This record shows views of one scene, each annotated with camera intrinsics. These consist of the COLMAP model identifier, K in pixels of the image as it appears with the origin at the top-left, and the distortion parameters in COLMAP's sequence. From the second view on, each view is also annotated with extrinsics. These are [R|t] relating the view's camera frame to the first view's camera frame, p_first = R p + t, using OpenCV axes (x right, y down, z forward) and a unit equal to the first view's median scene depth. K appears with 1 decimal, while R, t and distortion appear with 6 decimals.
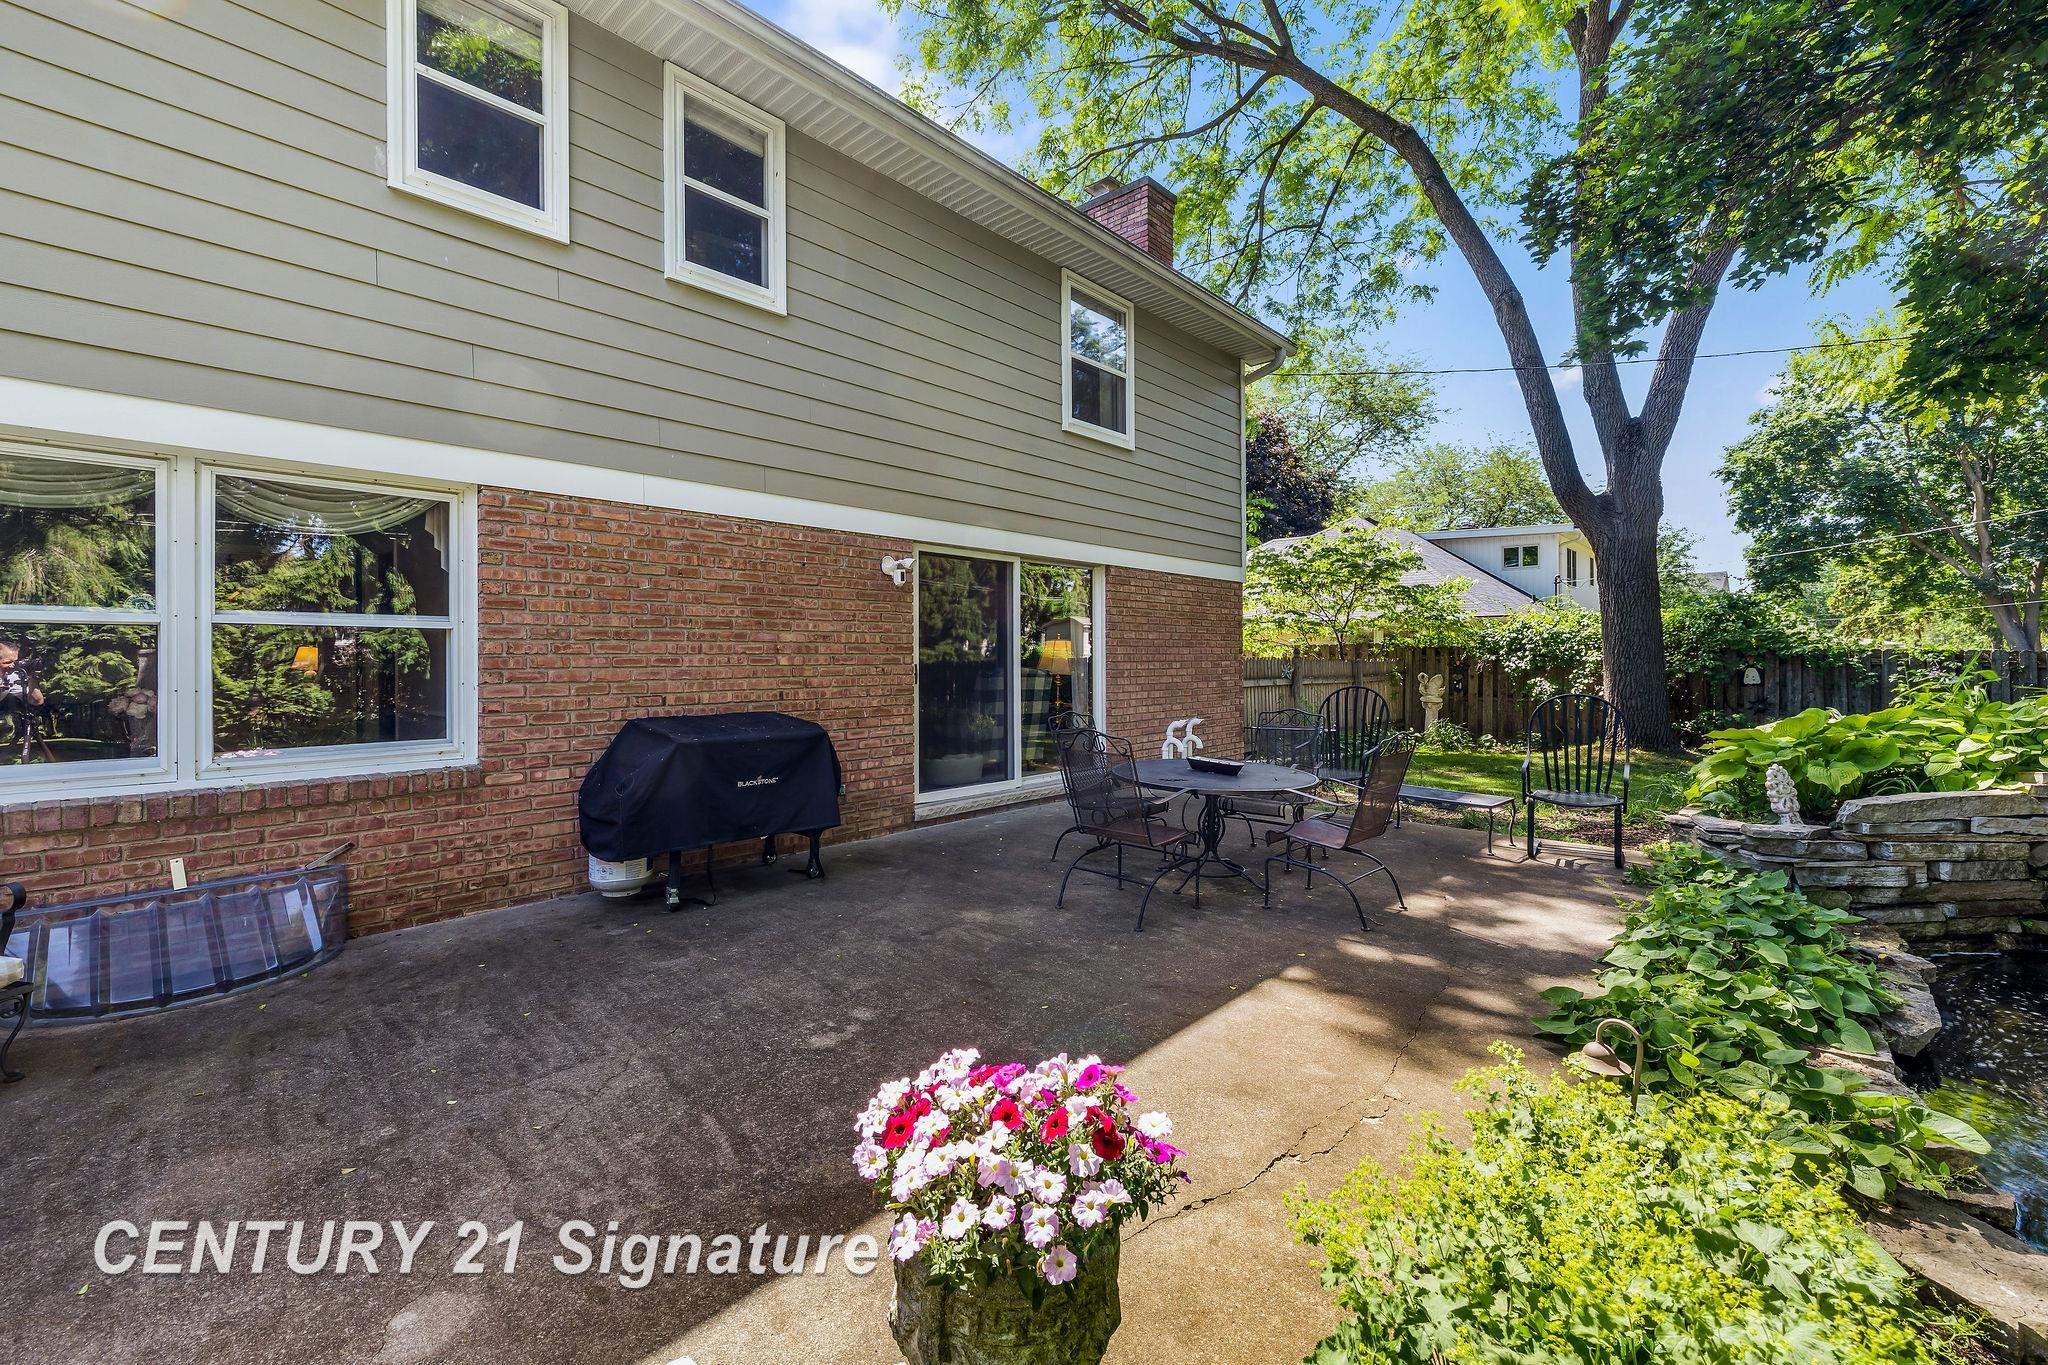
lens RADIAL K [[870.7, 0, 1019.9], [0, 870.7, 665.4], [0, 0, 1]] dist [0.000001, 0.000432]
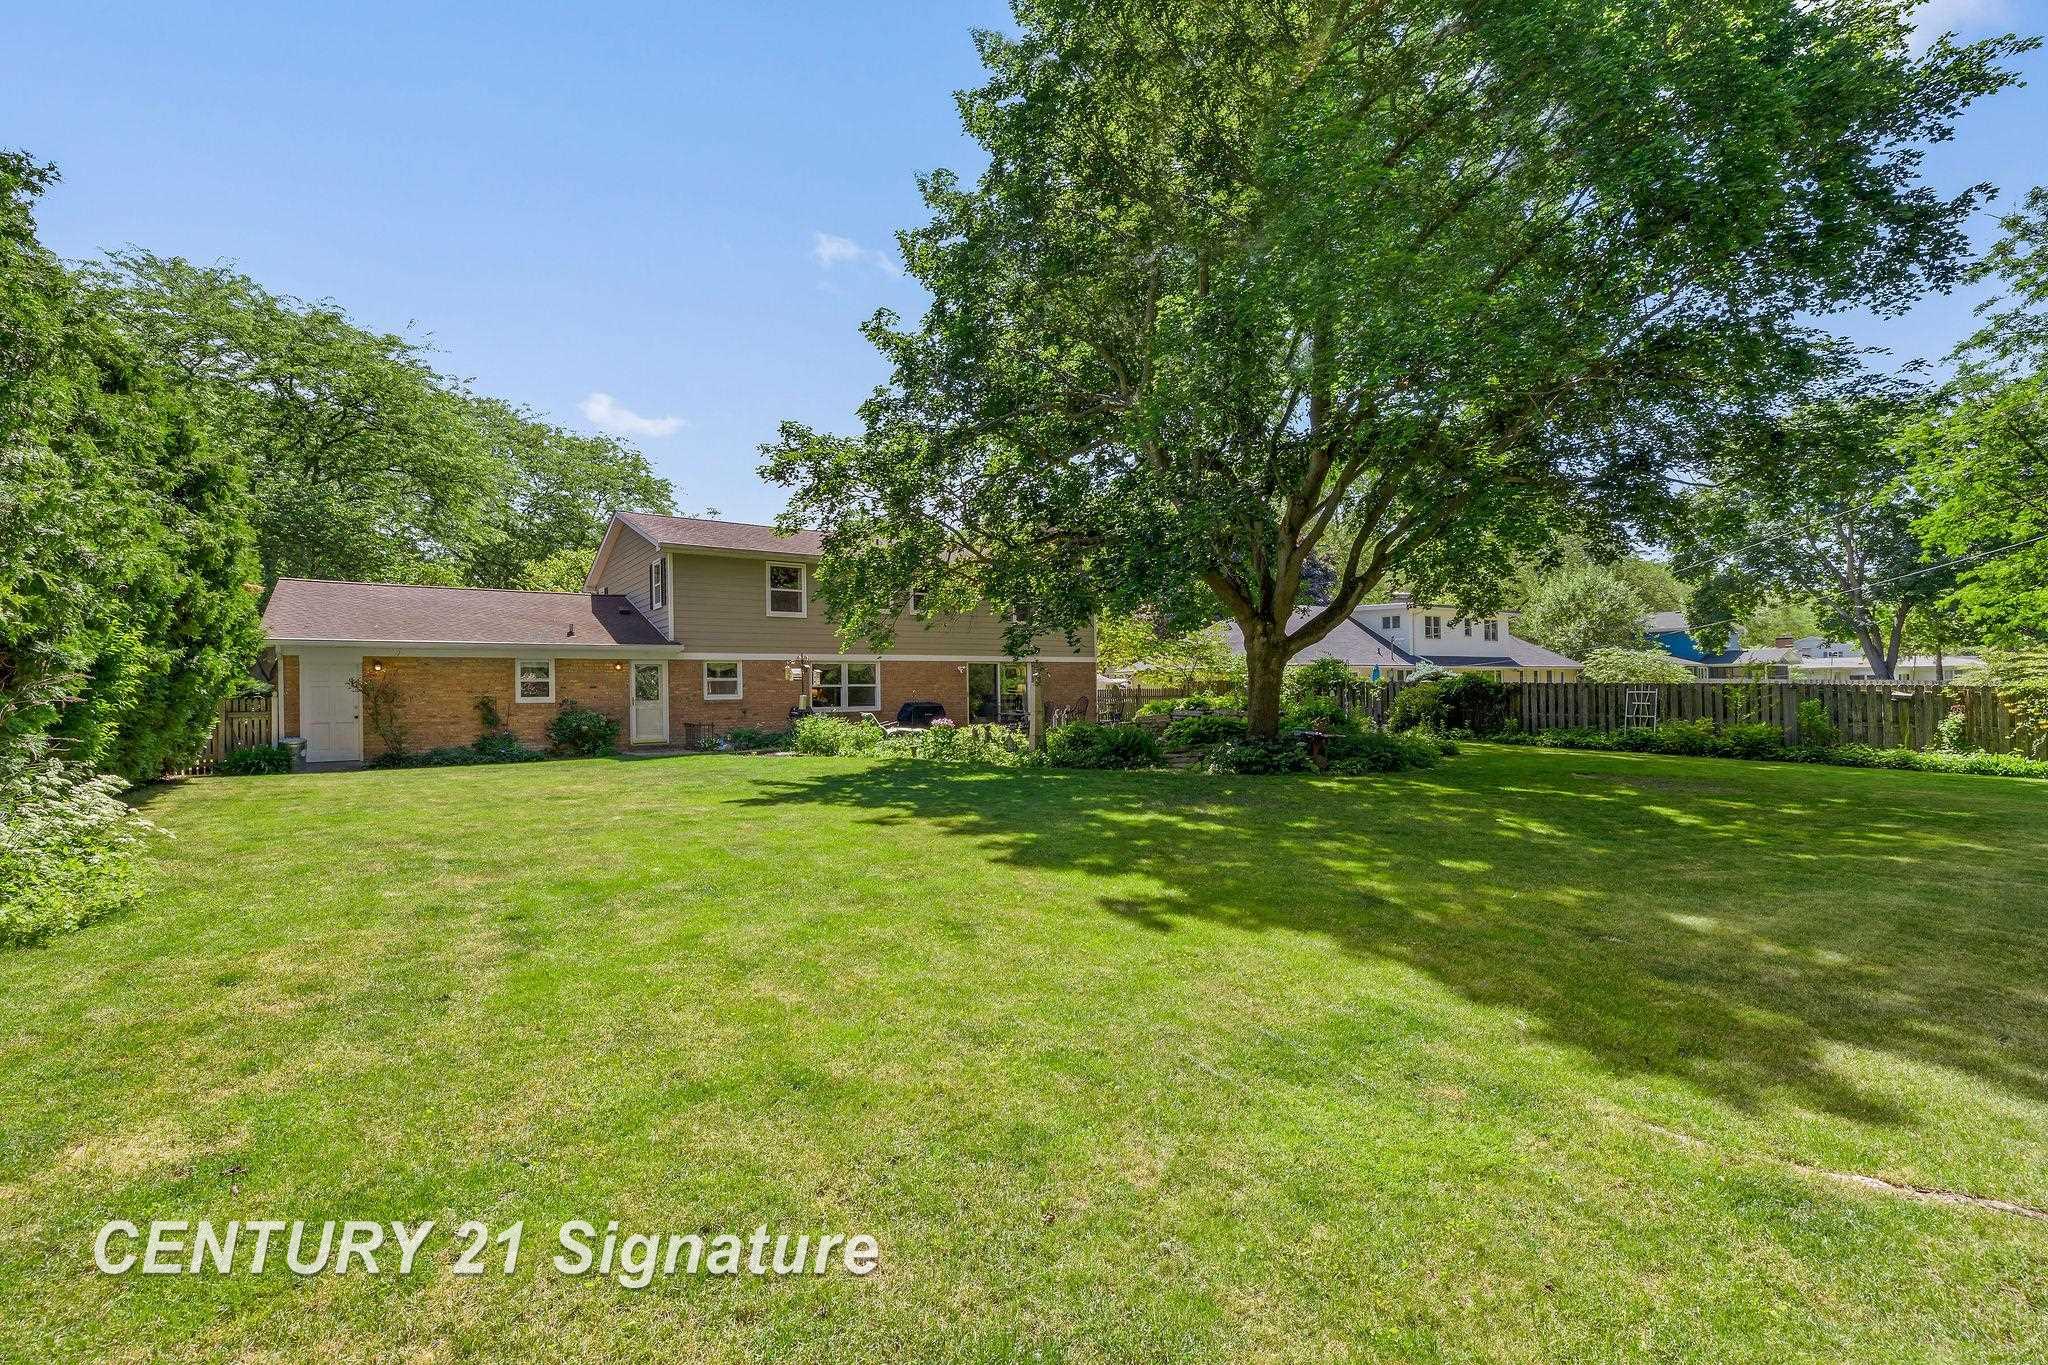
lens RADIAL K [[865.4, 0, 1029.6], [0, 865.4, 683.7], [0, 0, 1]] dist [0.000138, 0.000379]
pose [[0.978827, -0.015422, -0.204110, 0.955593], [0.012182, 0.999779, -0.017122, 0.032283], [0.204329, 0.014273, 0.978798, -2.797142]]
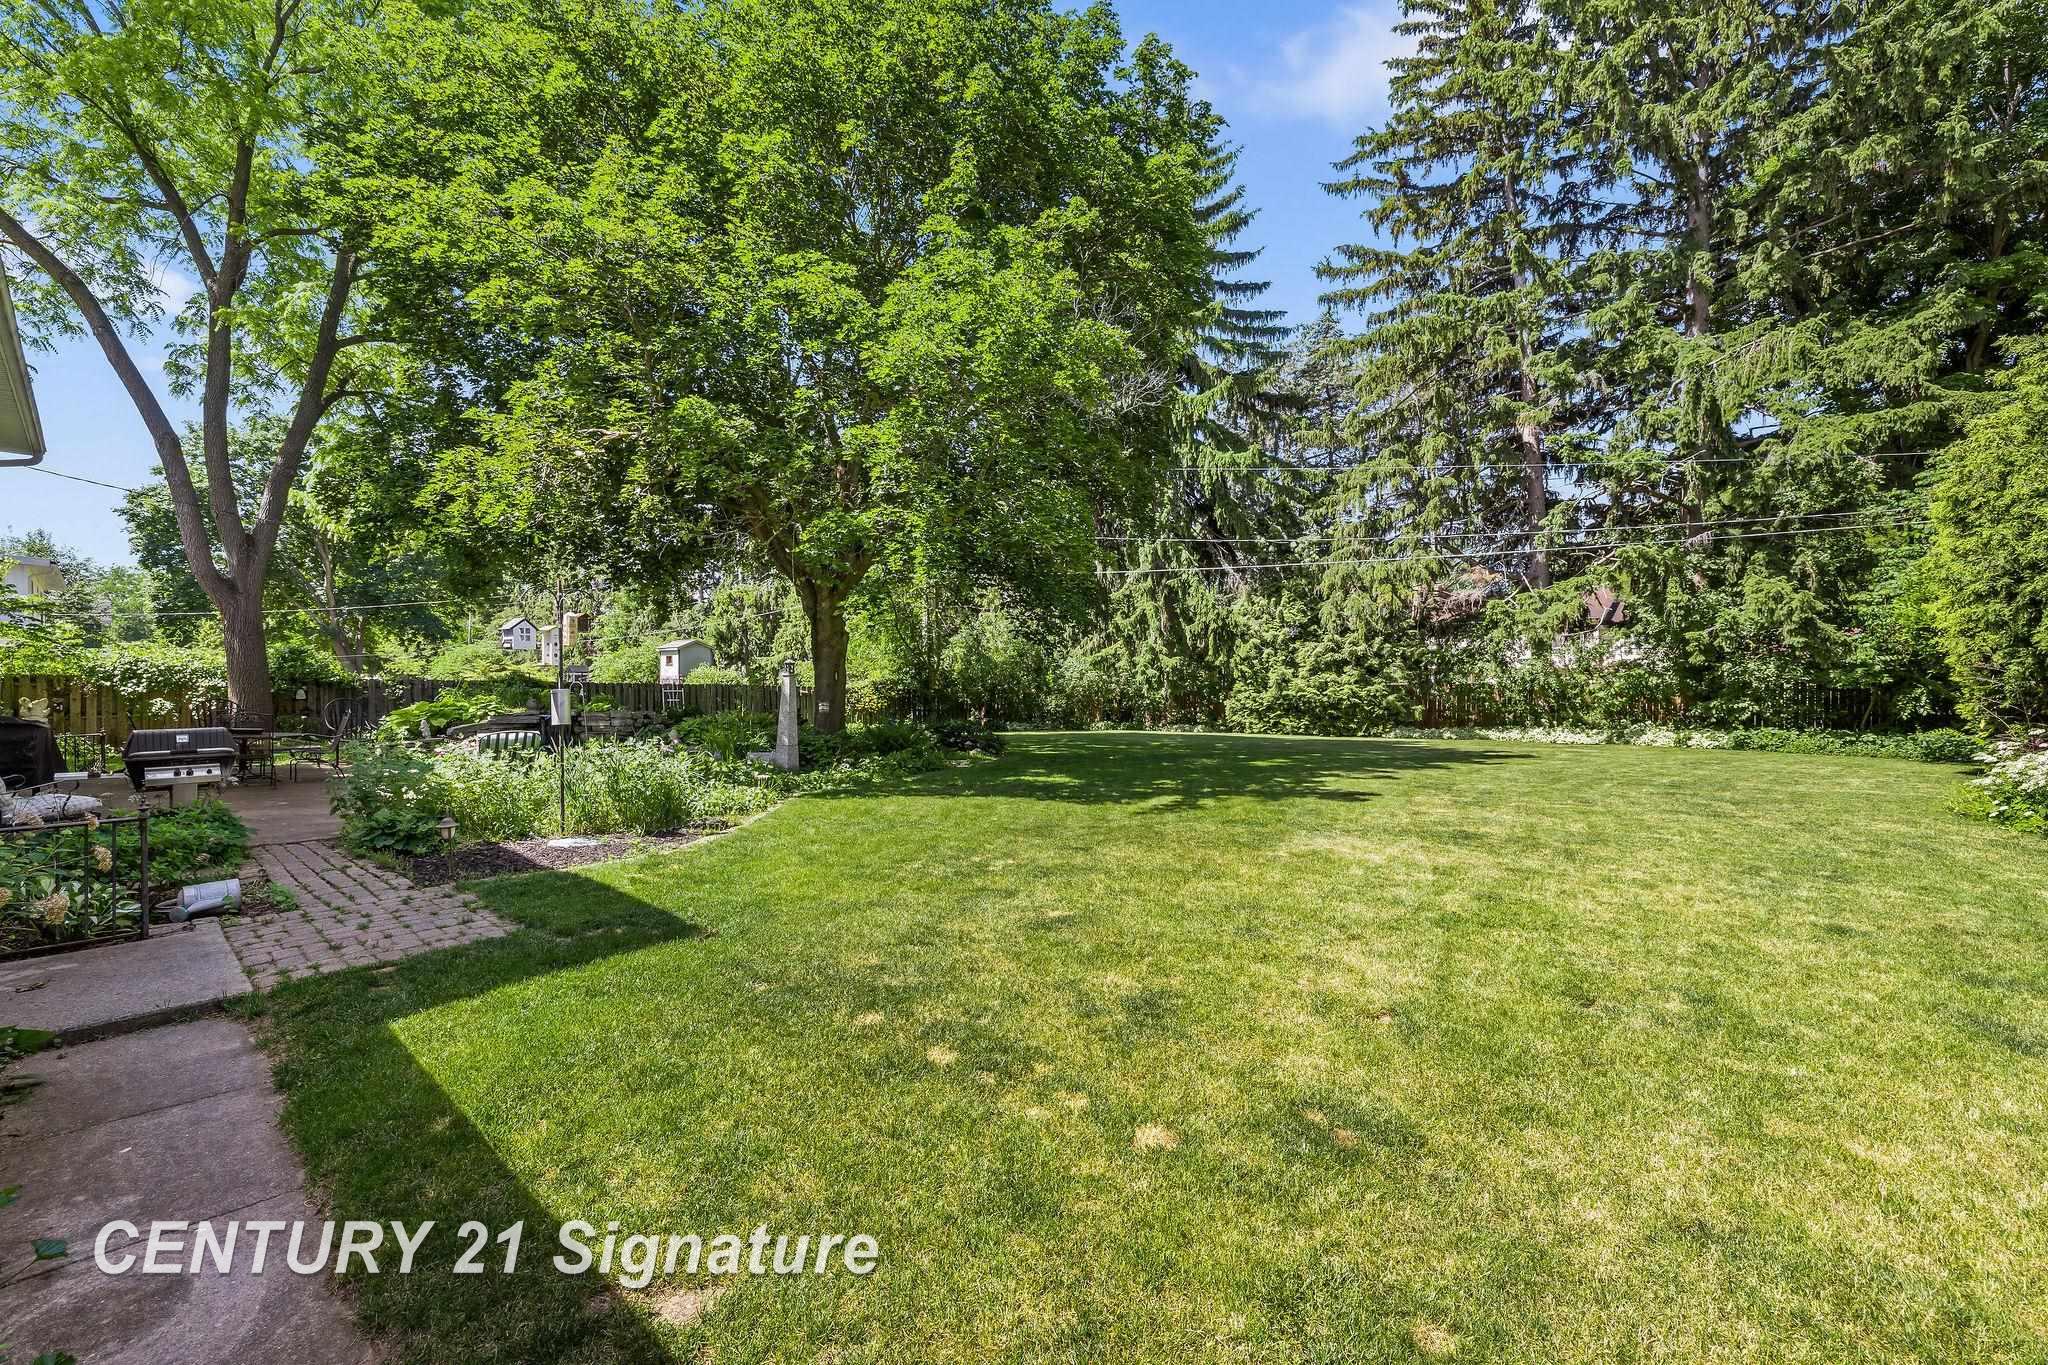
lens RADIAL K [[871.9, 0, 1015.6], [0, 871.9, 679.0], [0, 0, 1]] dist [0.001219, 0.000133]
pose [[0.027492, 0.002522, 0.999619, -1.470634], [0.013426, 0.999906, -0.002892, 0.011835], [-0.999532, 0.013501, 0.027456, -0.767194]]
